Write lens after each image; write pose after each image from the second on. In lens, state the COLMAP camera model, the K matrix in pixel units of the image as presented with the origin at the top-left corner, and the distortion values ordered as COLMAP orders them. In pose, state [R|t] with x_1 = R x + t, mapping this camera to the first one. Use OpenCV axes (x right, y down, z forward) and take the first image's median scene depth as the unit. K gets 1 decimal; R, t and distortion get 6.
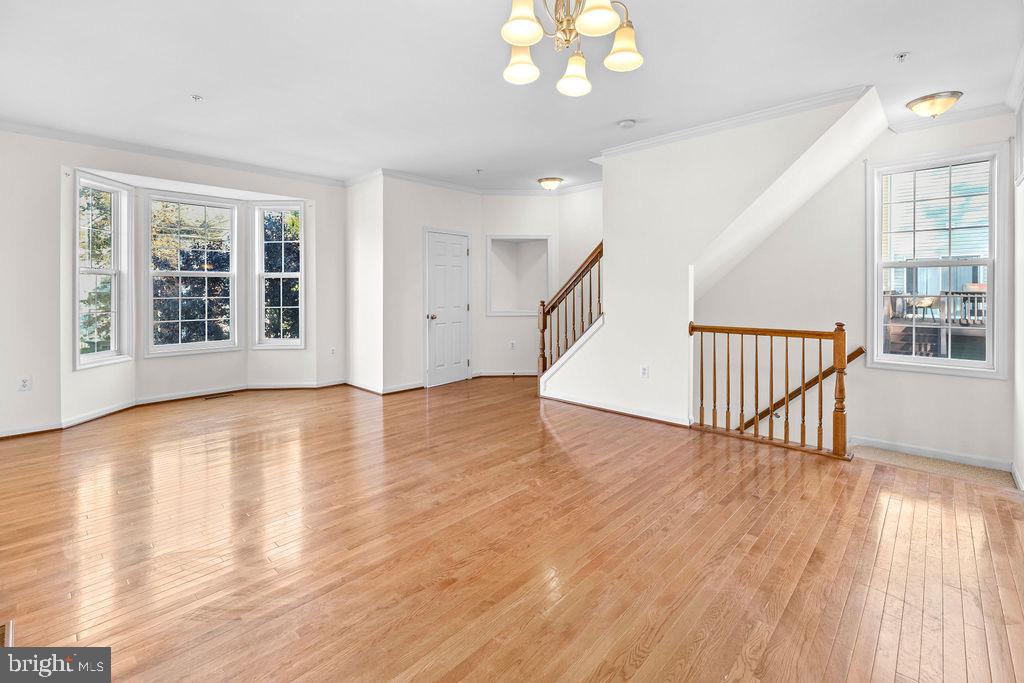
lens RADIAL K [[457.1, 0, 508.0], [0, 457.1, 293.5], [0, 0, 1]] dist [0.000340, -0.000060]
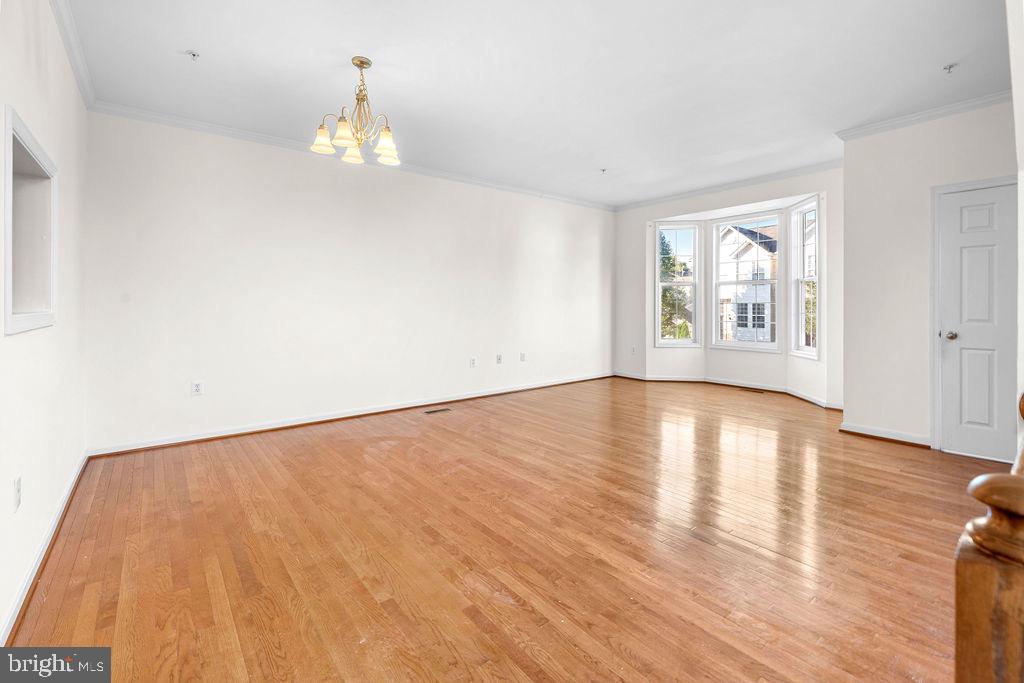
lens RADIAL K [[446.8, 0, 509.7], [0, 446.8, 308.1], [0, 0, 1]] dist [-0.002402, -0.000090]
pose [[-0.138504, 0.010587, -0.990305, 0.679721], [-0.005181, 0.999921, 0.011414, 0.016886], [0.990348, 0.006711, -0.138438, 0.716023]]
